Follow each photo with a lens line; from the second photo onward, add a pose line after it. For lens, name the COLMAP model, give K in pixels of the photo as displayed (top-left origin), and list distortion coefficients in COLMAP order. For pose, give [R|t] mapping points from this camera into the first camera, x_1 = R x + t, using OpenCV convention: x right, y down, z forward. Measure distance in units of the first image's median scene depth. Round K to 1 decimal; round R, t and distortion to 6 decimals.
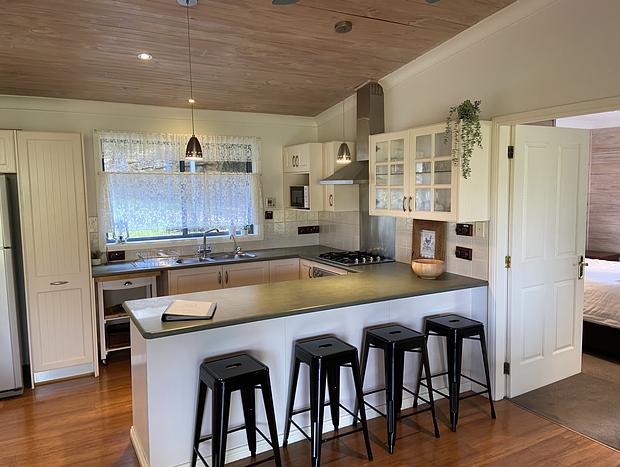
lens RADIAL K [[474.7, 0, 313.2], [0, 474.7, 228.3], [0, 0, 1]] dist [0.121209, -0.141483]
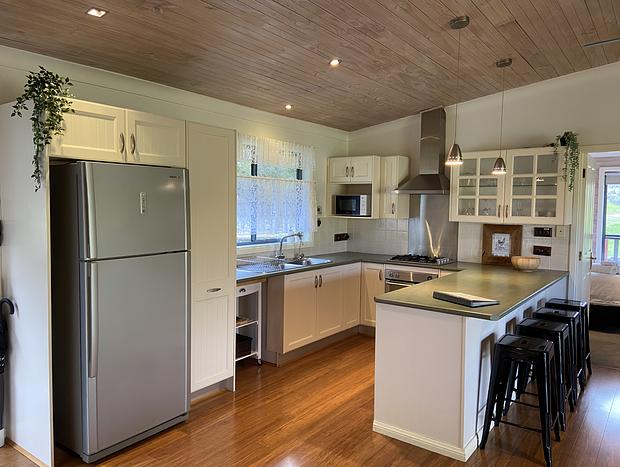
lens RADIAL K [[474.7, 0, 310.2], [0, 474.7, 227.8], [0, 0, 1]] dist [0.121209, -0.141483]
pose [[0.905425, 0.005420, 0.424472, -0.709151], [0.011490, 0.999239, -0.037267, 0.029370], [-0.424351, 0.038620, 0.904674, 0.095041]]
